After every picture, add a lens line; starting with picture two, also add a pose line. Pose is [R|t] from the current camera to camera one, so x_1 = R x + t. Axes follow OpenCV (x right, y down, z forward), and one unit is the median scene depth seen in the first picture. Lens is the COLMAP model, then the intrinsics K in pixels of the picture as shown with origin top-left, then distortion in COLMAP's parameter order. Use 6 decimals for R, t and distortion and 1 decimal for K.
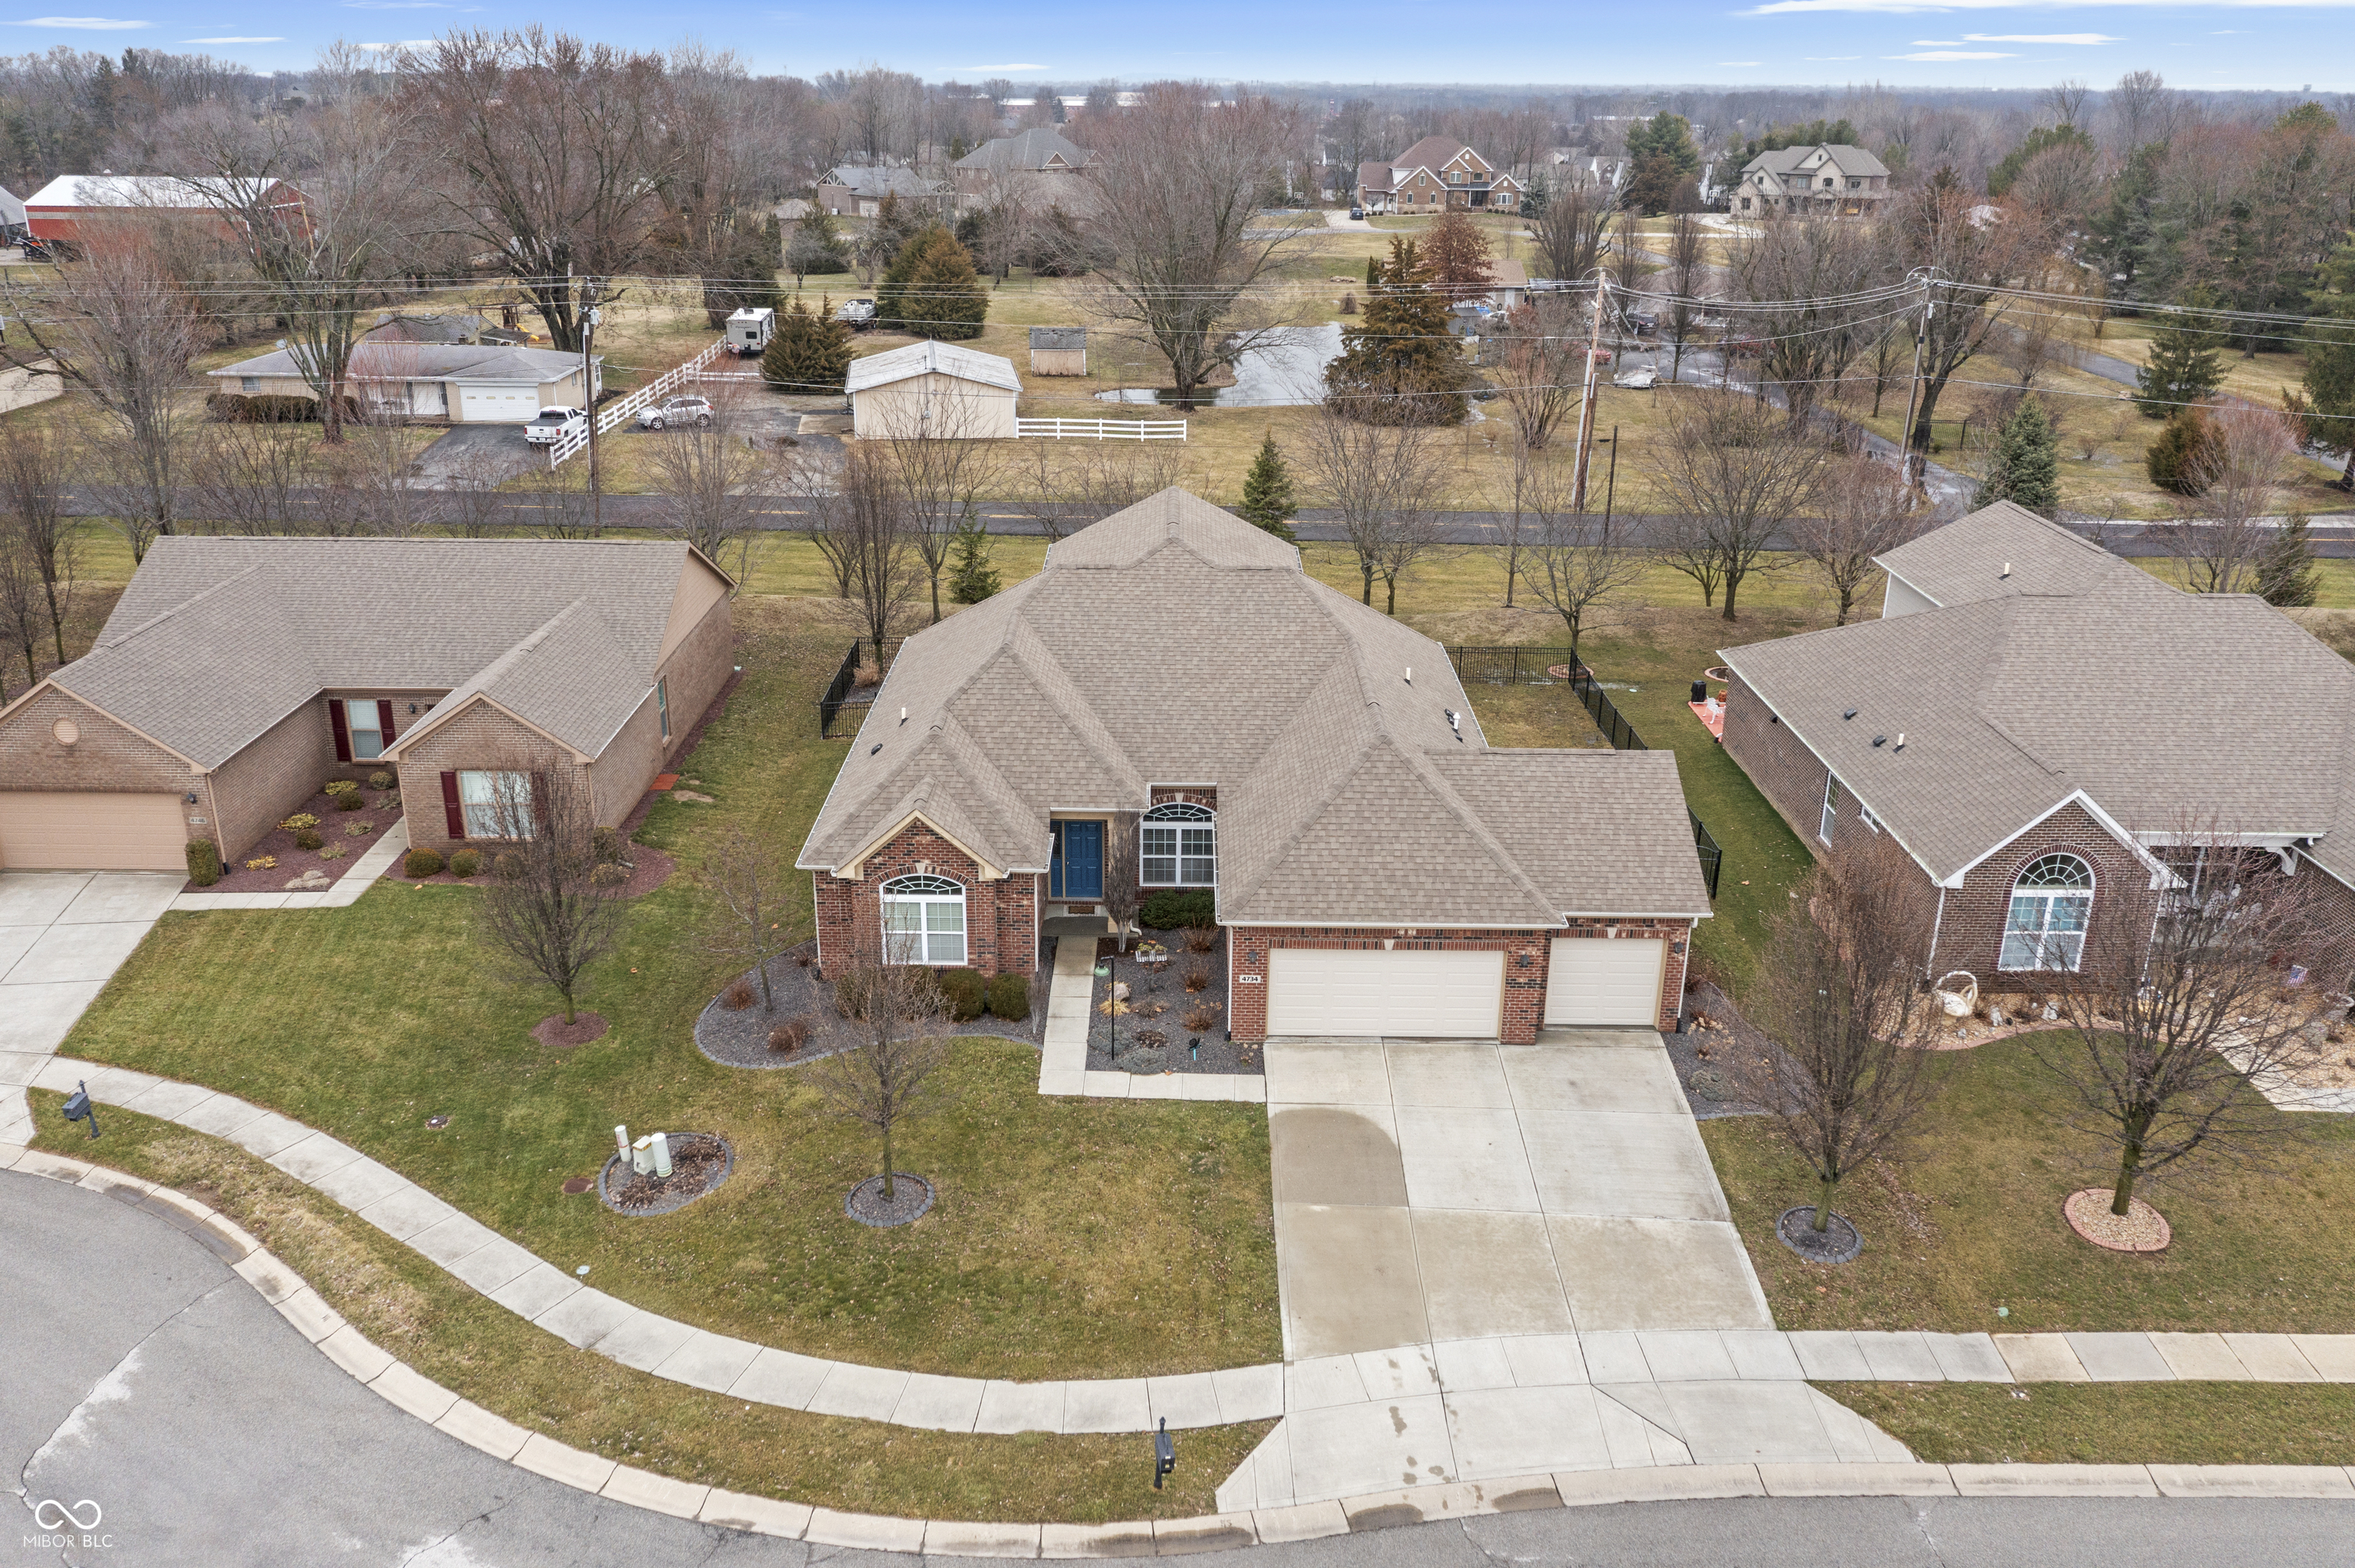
lens RADIAL K [[1859.6, 0, 1179.3], [0, 1859.6, 785.7], [0, 0, 1]] dist [-0.015495, 0.013389]
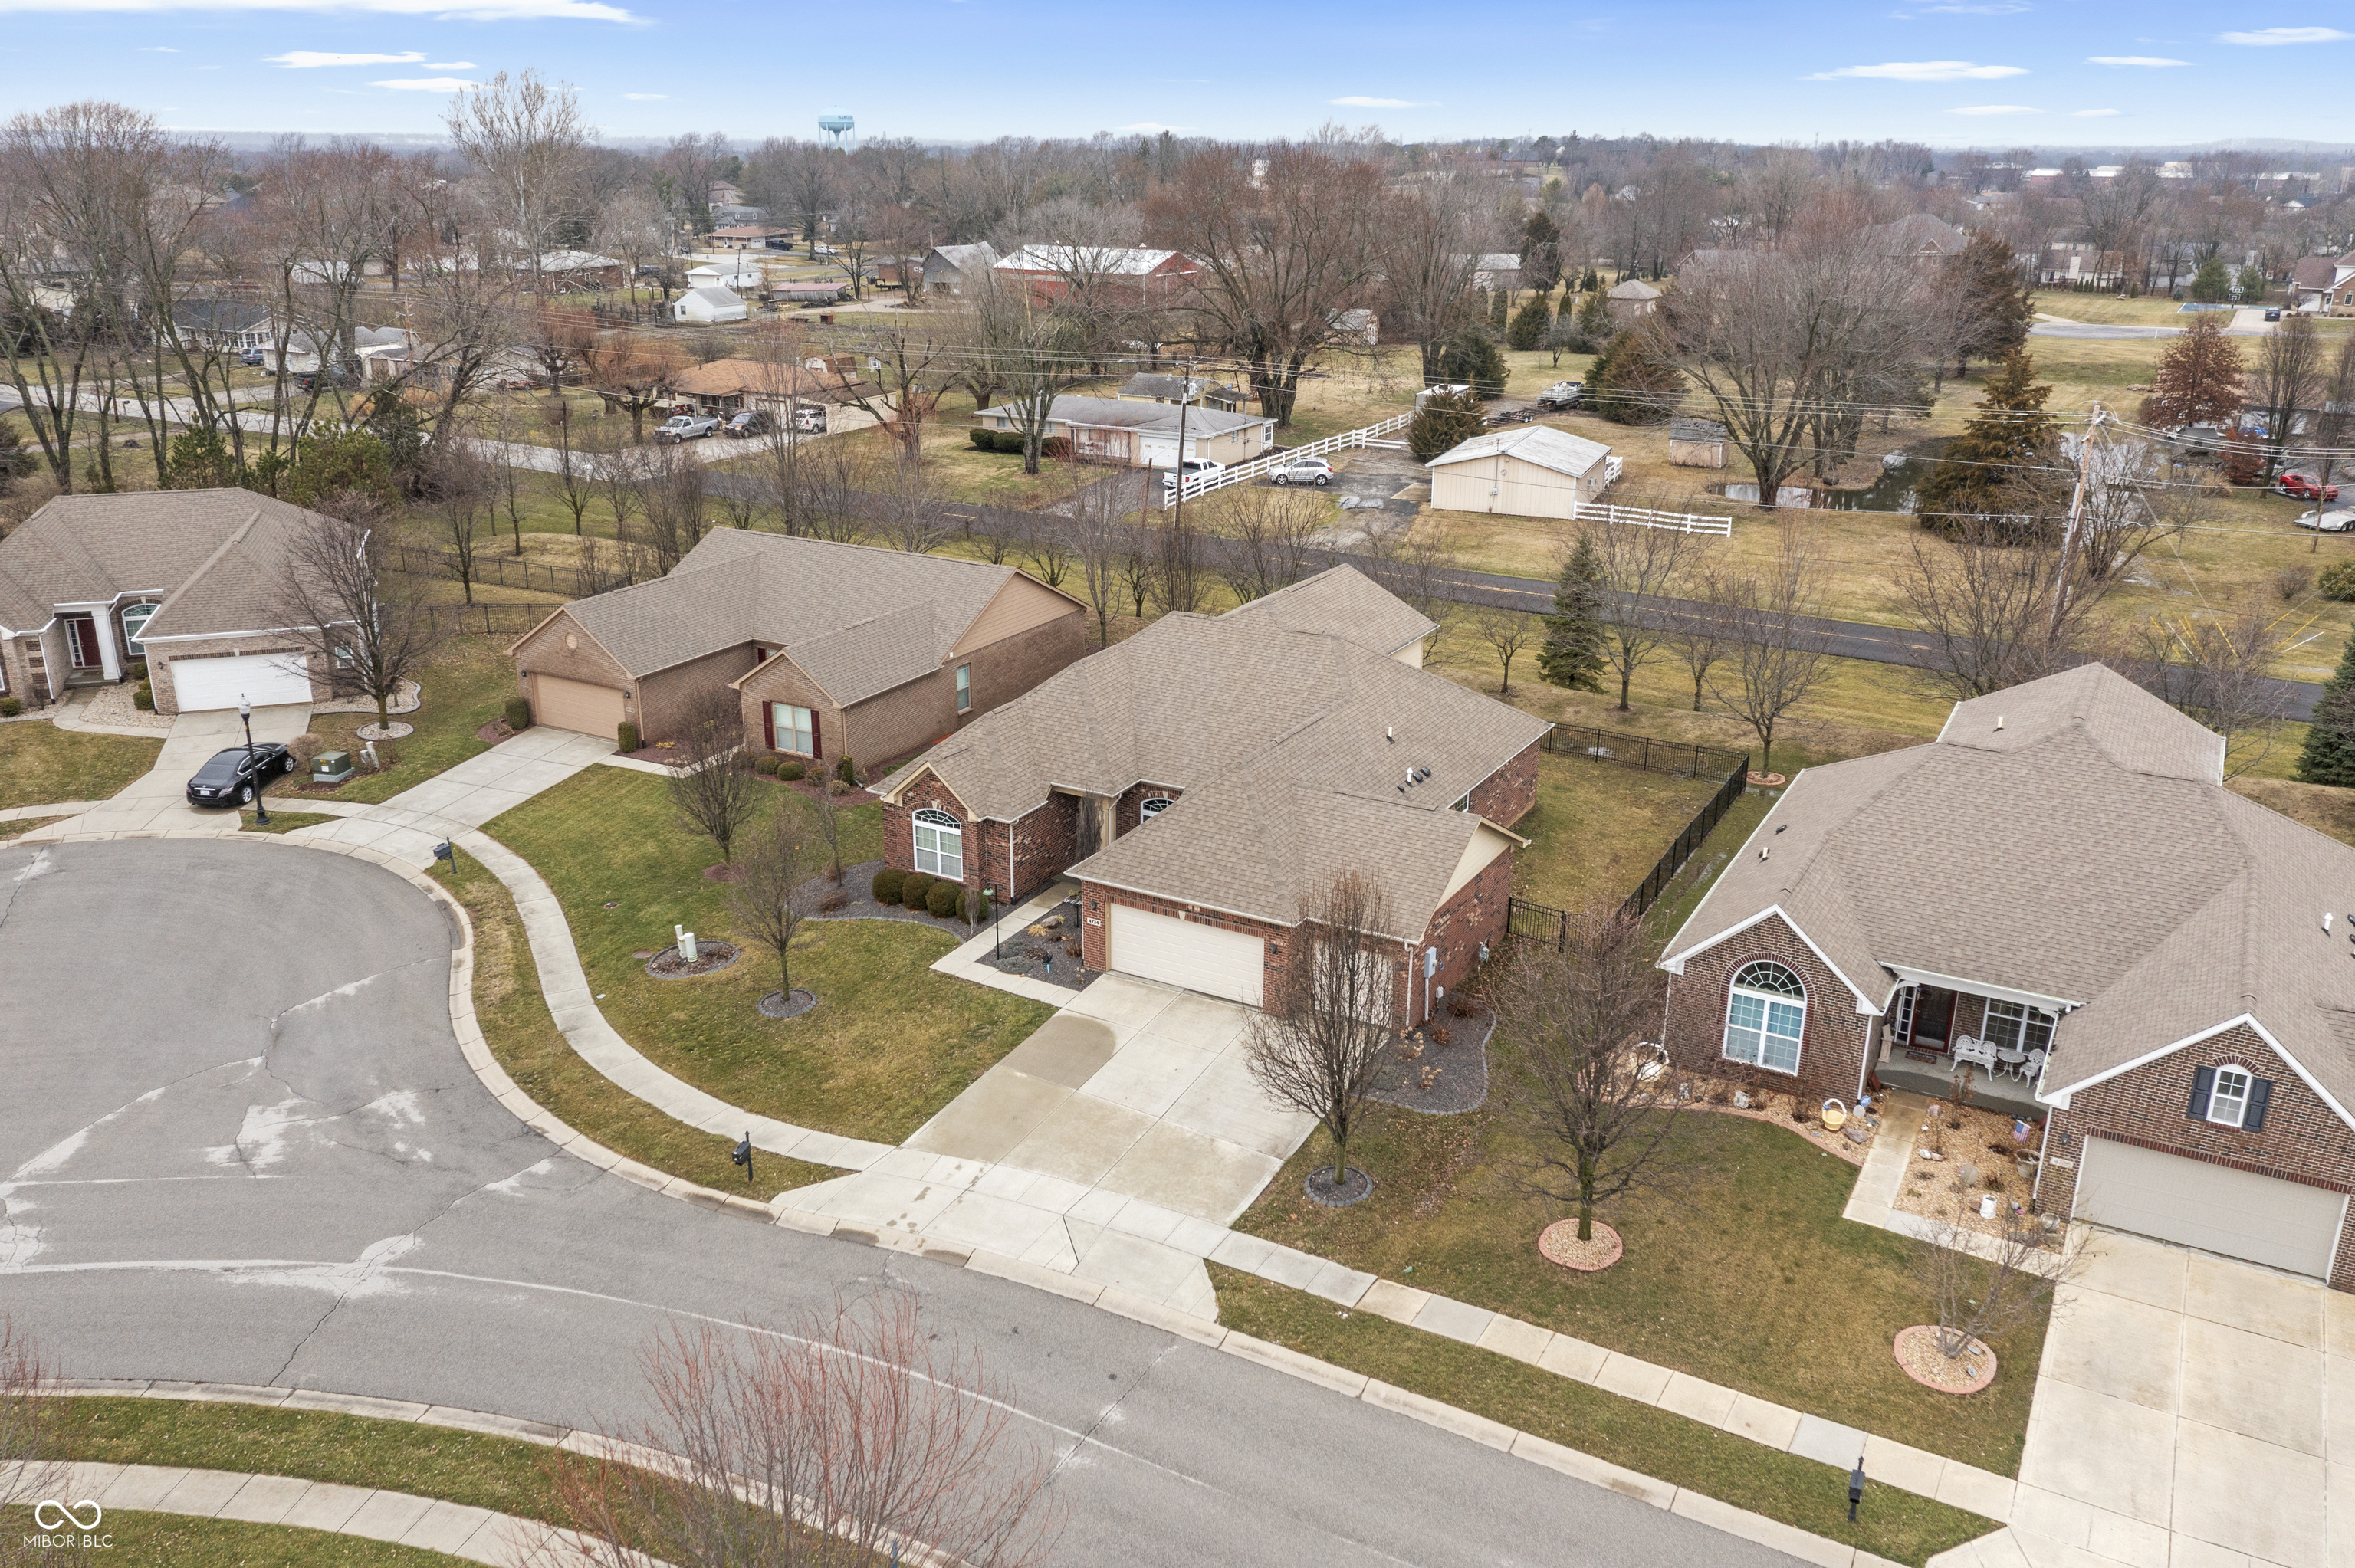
lens RADIAL K [[1859.6, 0, 1176.1], [0, 1859.6, 794.1], [0, 0, 1]] dist [-0.015495, 0.013389]
pose [[0.867149, 0.161176, -0.471249, 0.677283], [-0.173646, 0.984657, 0.017244, -0.019565], [0.466798, 0.066878, 0.881832, -0.155377]]
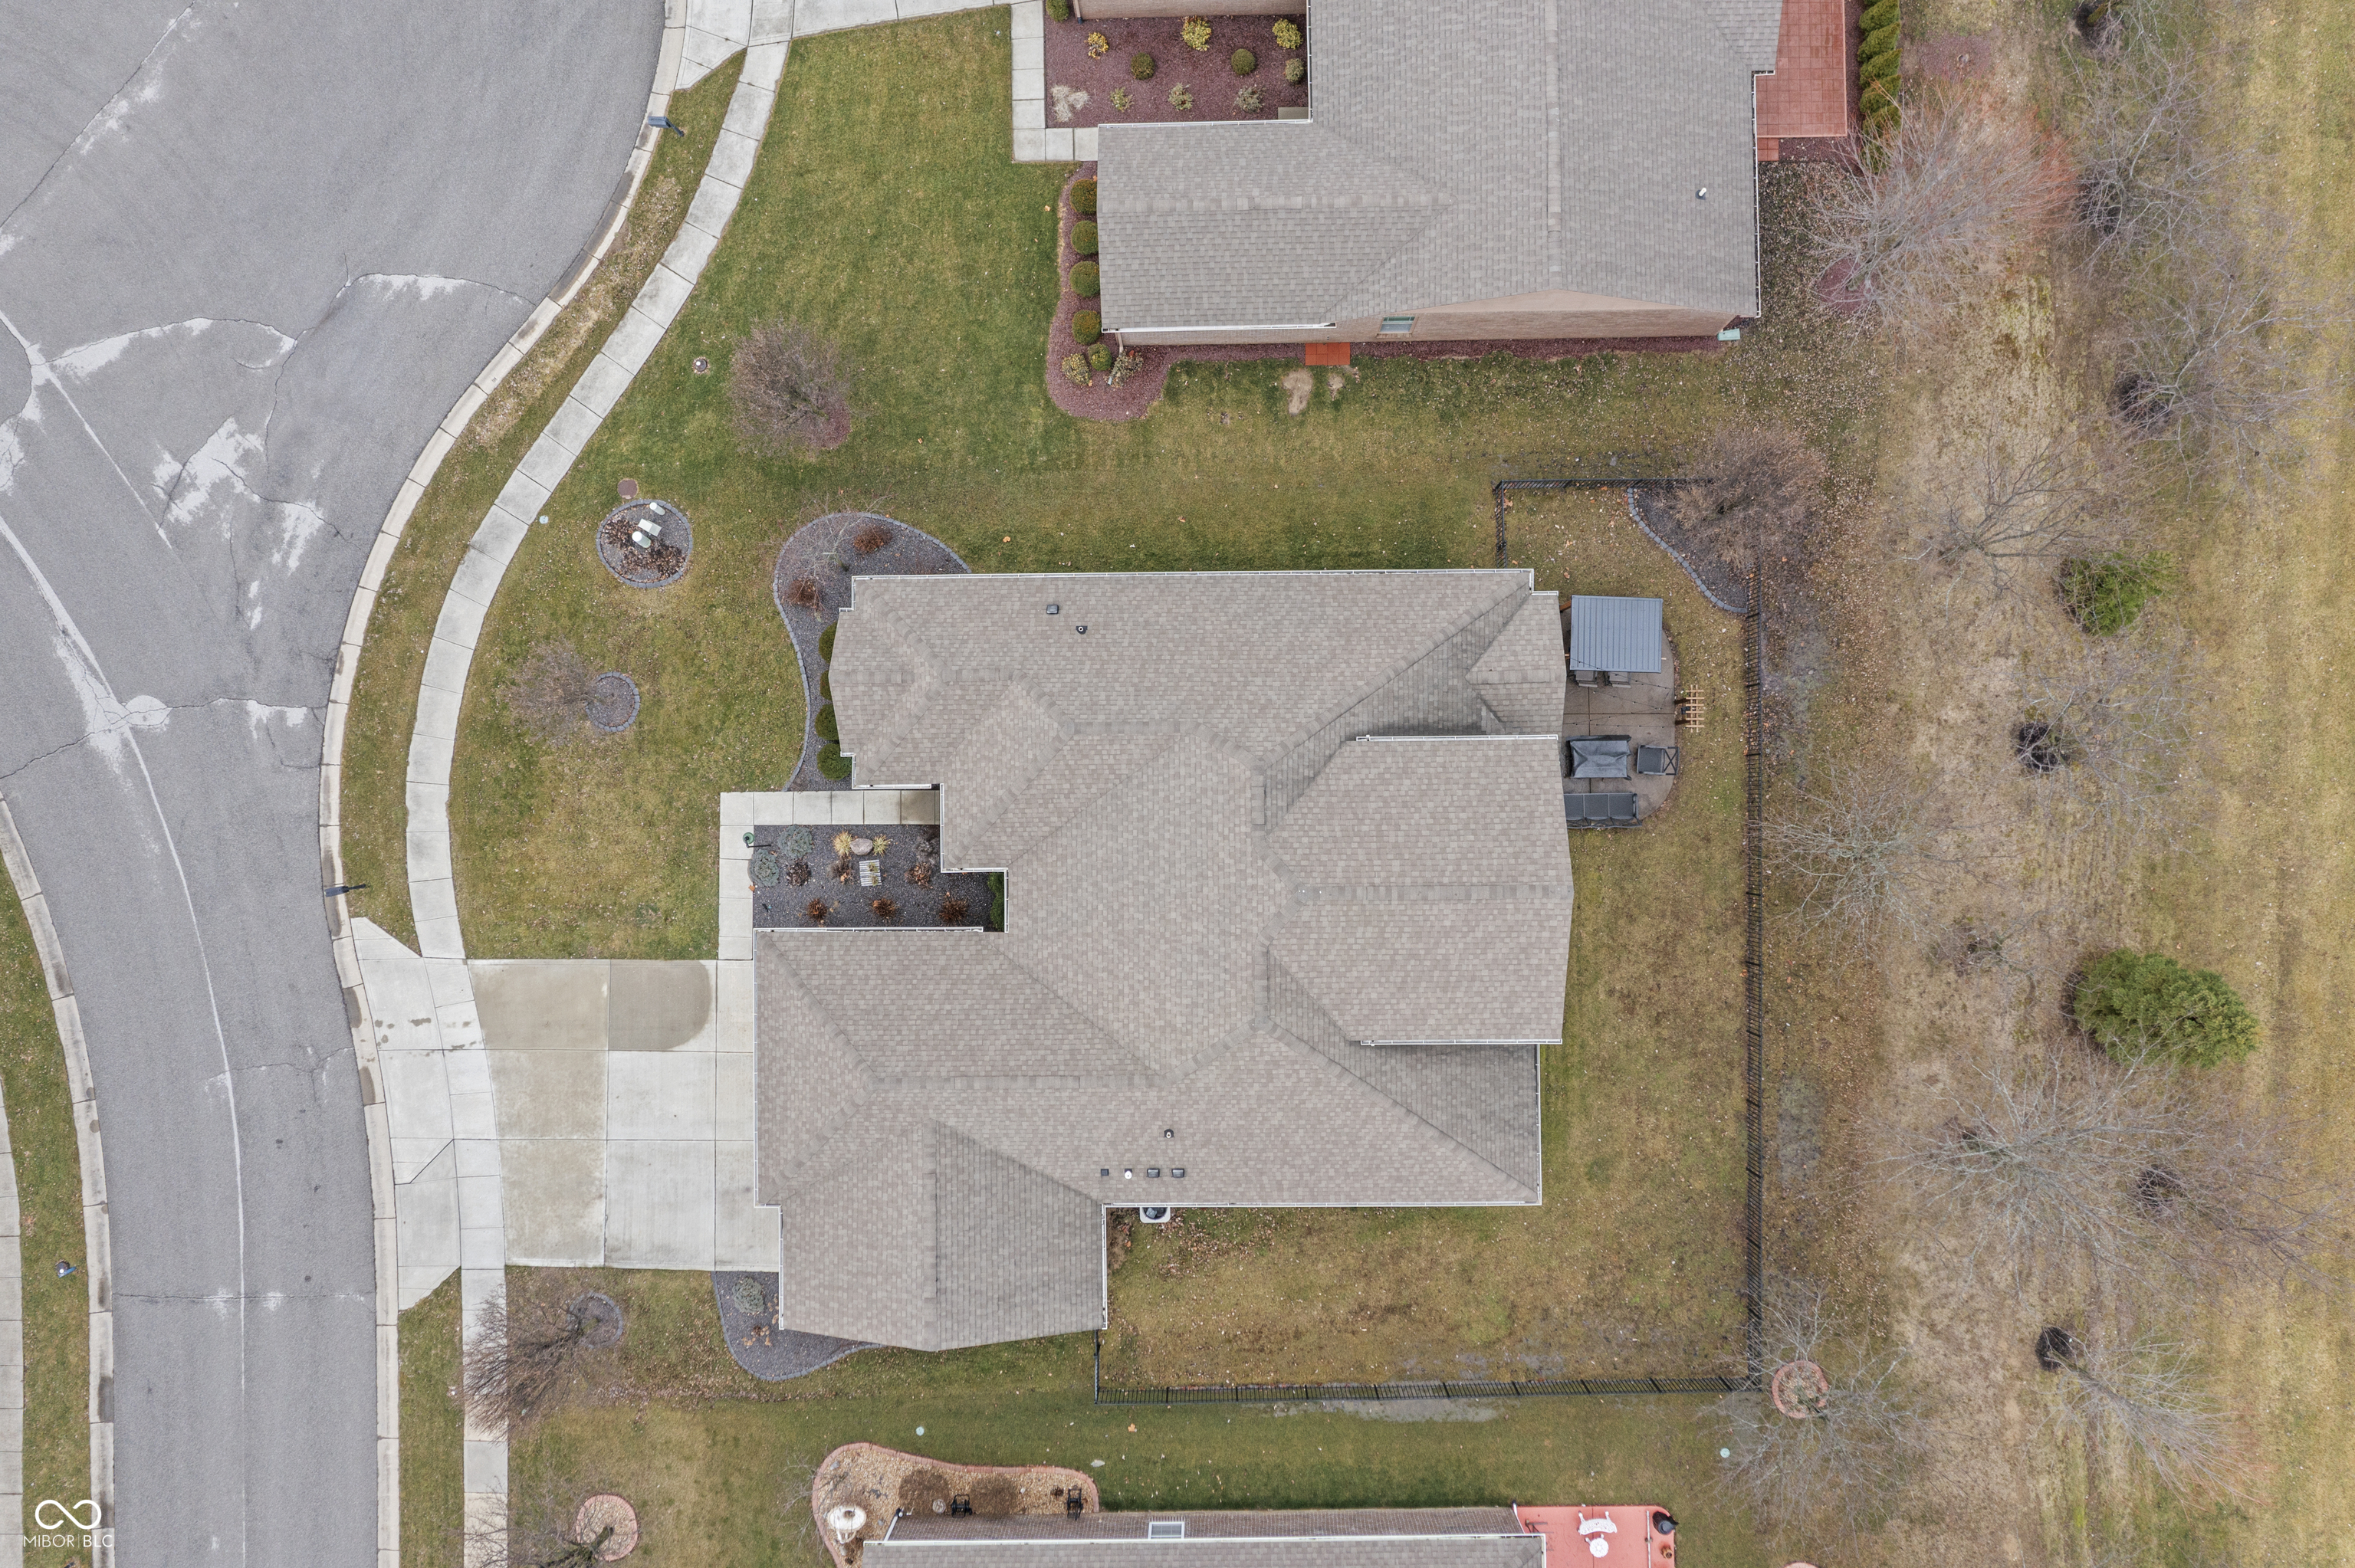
lens RADIAL K [[1859.6, 0, 1165.1], [0, 1859.6, 778.8], [0, 0, 1]] dist [-0.015495, 0.013389]
pose [[0.008967, 0.999539, -0.028991, -0.040264], [-0.340202, 0.030312, 0.939864, -1.136456], [0.940310, 0.001436, 0.340317, 0.779423]]
